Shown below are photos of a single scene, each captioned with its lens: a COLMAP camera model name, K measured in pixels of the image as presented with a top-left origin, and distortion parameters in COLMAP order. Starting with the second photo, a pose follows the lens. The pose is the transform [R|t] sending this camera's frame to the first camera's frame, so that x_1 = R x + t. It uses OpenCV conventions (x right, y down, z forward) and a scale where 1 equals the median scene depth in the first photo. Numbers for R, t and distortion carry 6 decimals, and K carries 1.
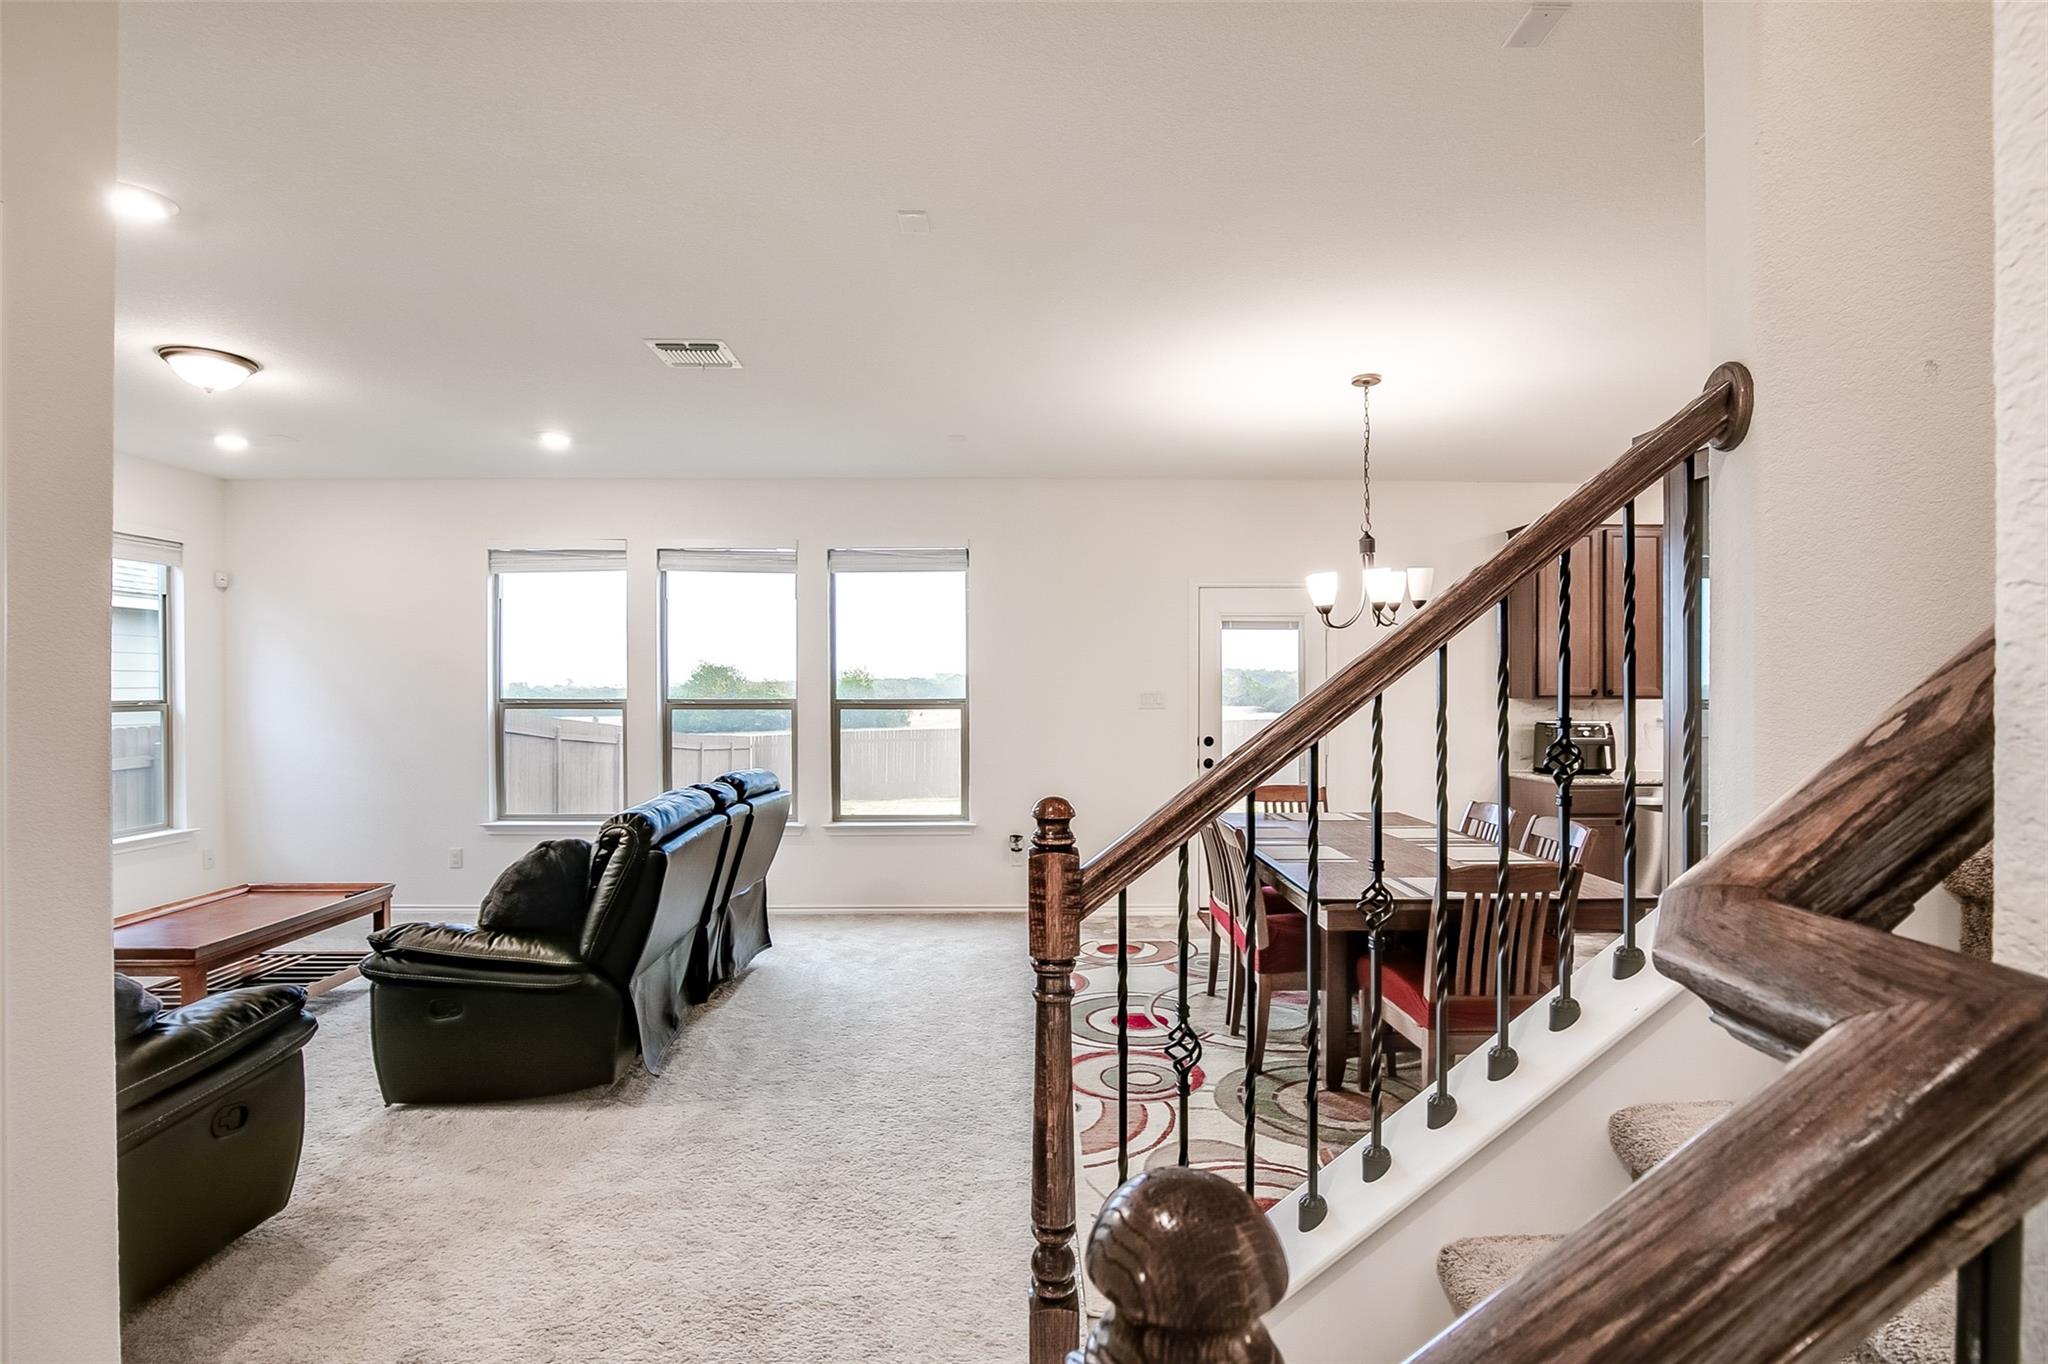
lens RADIAL K [[948.4, 0, 1021.5], [0, 948.4, 691.6], [0, 0, 1]] dist [-0.027176, 0.007672]
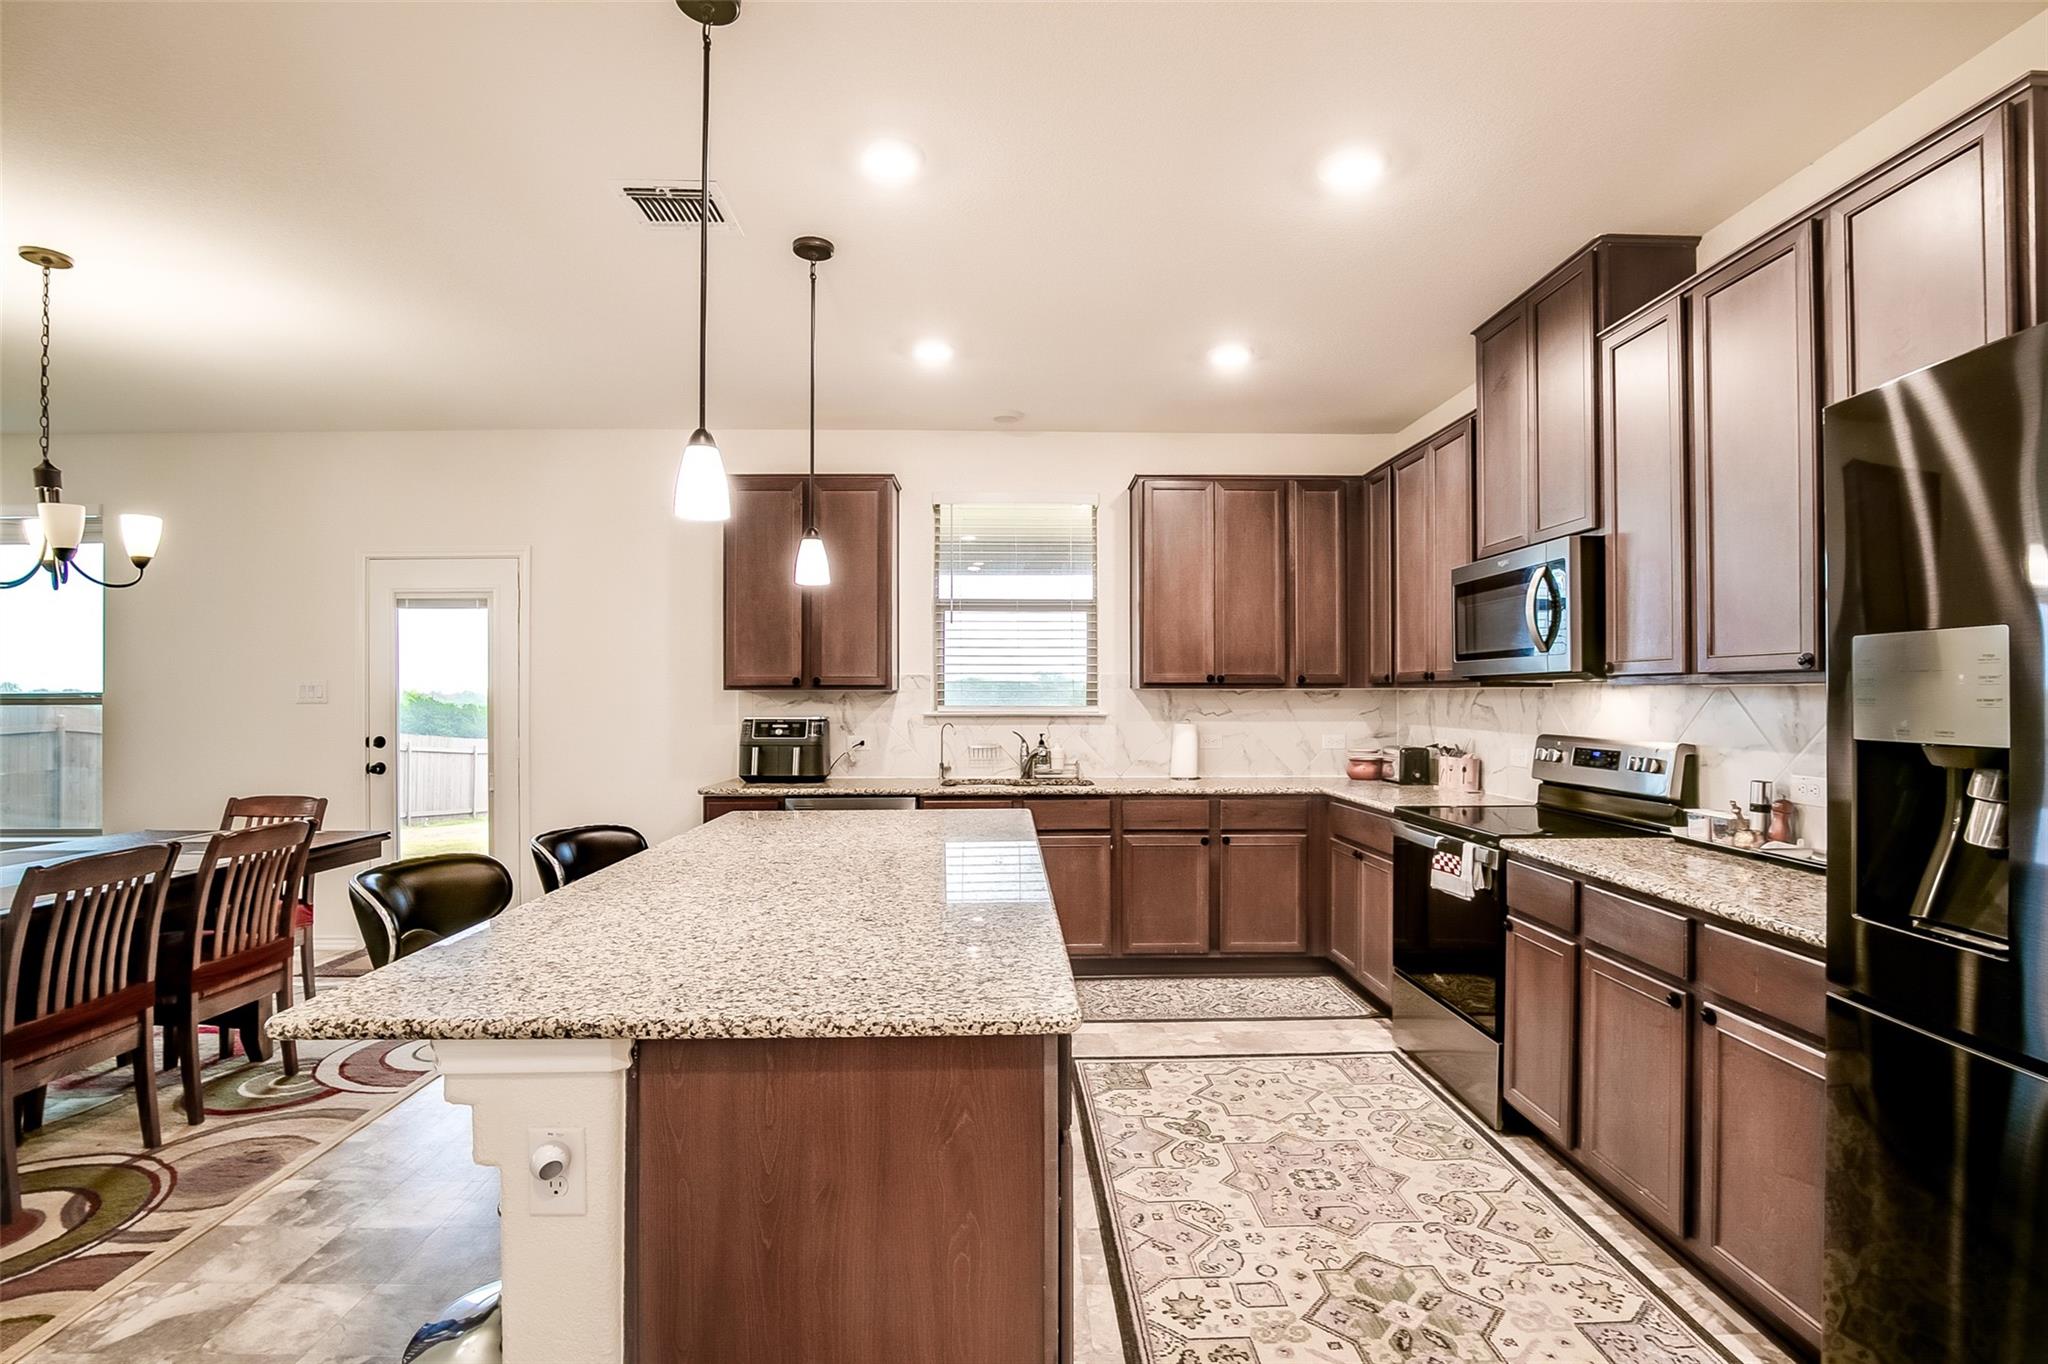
lens RADIAL K [[948.4, 0, 1021.5], [0, 948.4, 691.6], [0, 0, 1]] dist [-0.027176, 0.007672]
pose [[0.999926, -0.001991, 0.012033, 0.766318], [0.002062, 0.999980, -0.005921, 0.014482], [-0.012021, 0.005945, 0.999910, 0.172781]]
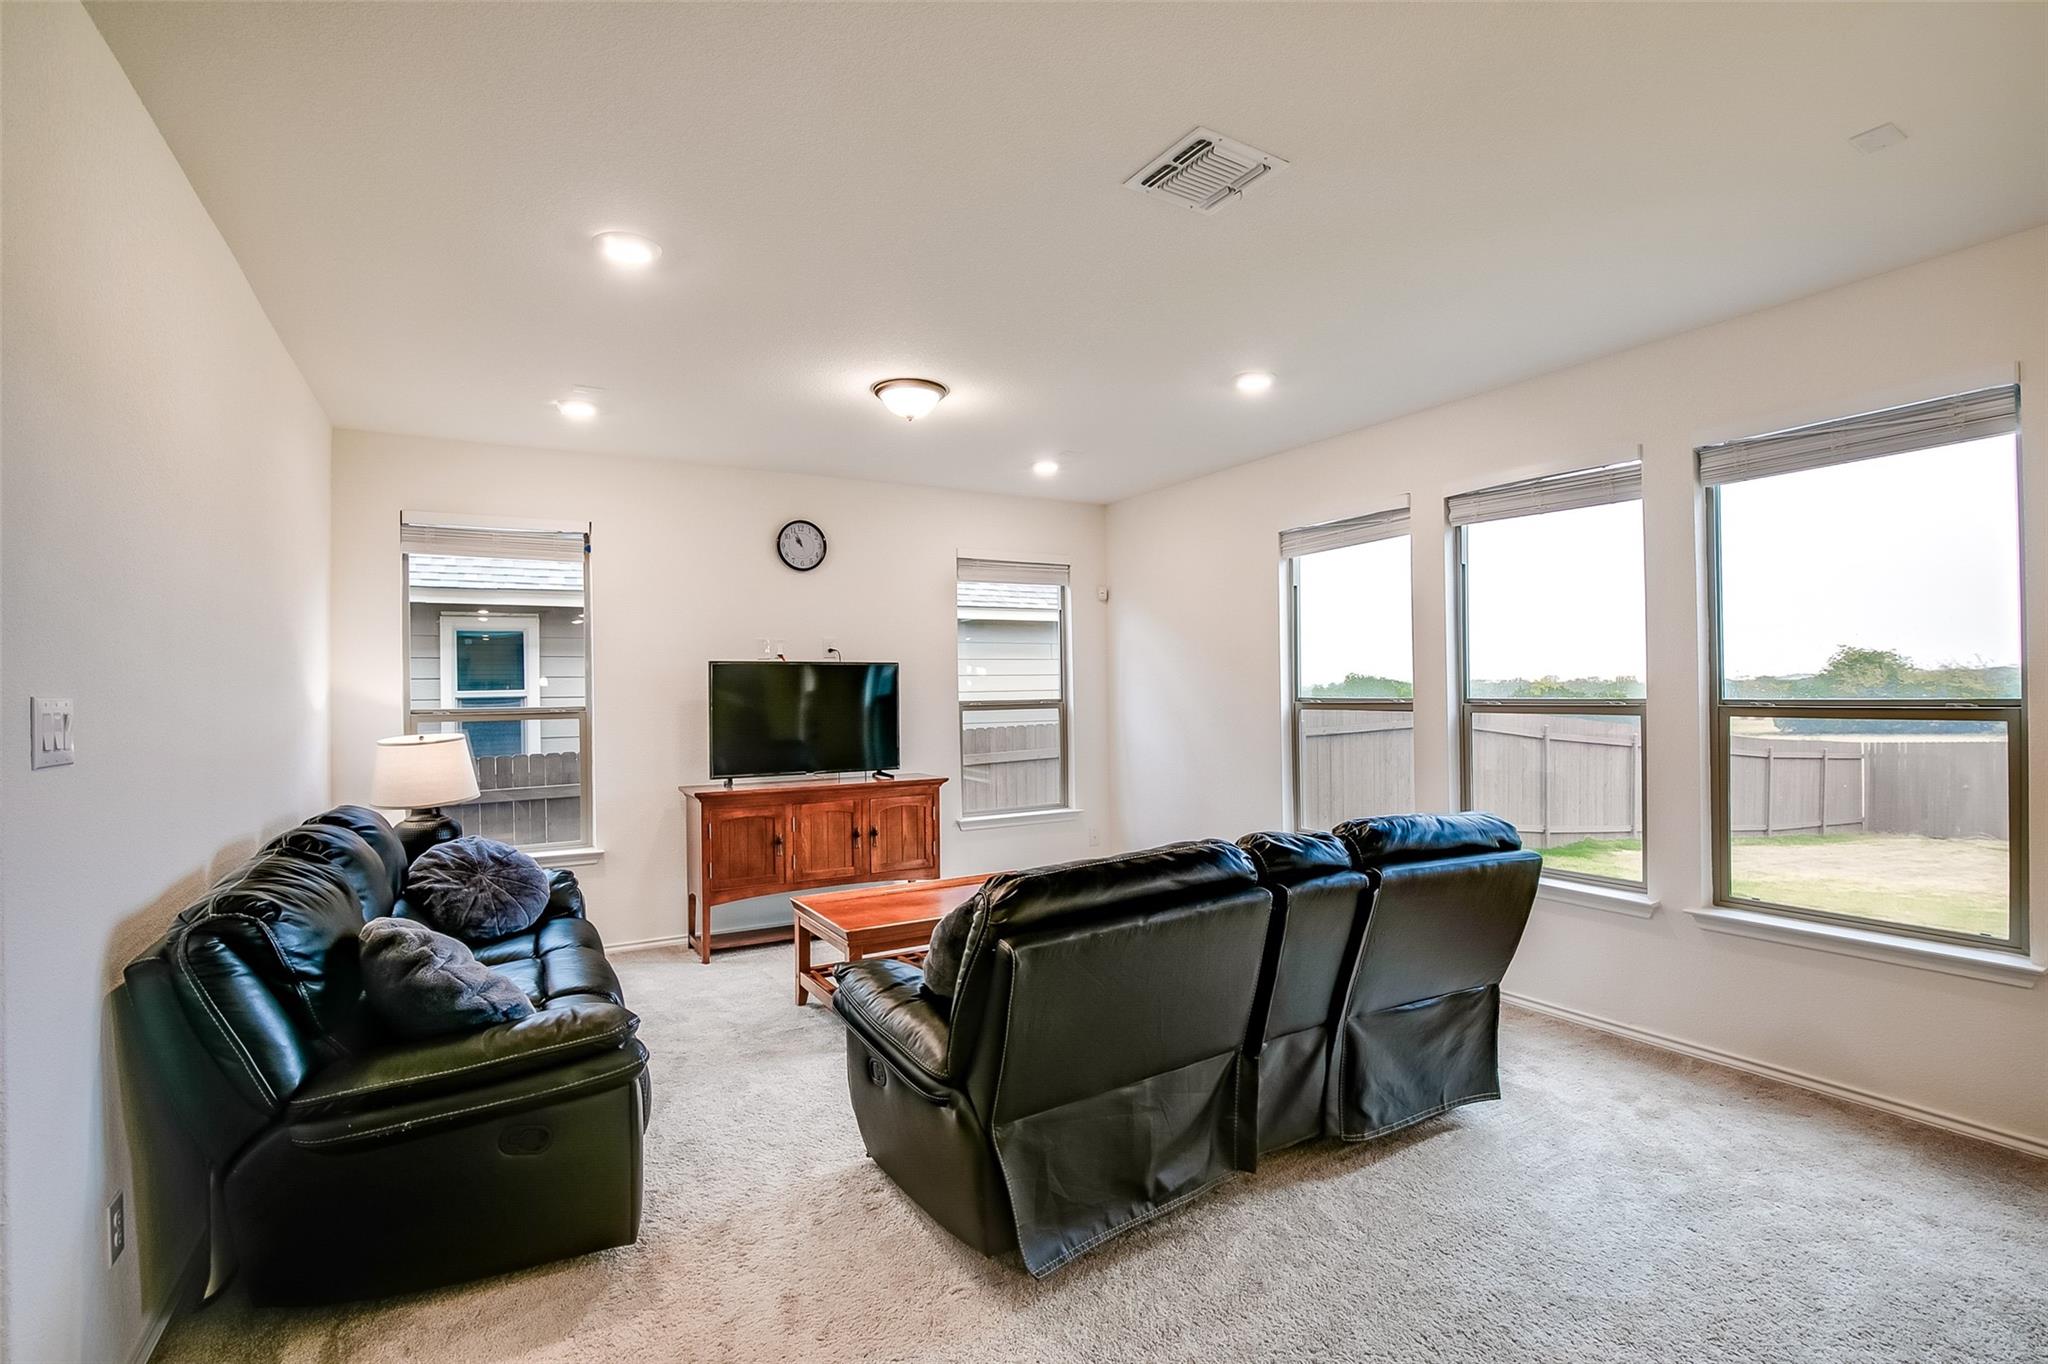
lens RADIAL K [[948.4, 0, 1021.5], [0, 948.4, 691.6], [0, 0, 1]] dist [-0.027176, 0.007672]
pose [[0.507789, -0.004672, -0.861469, 0.086697], [0.009718, 0.999953, 0.000305, -0.001065], [0.861426, -0.008526, 0.507811, 0.330605]]
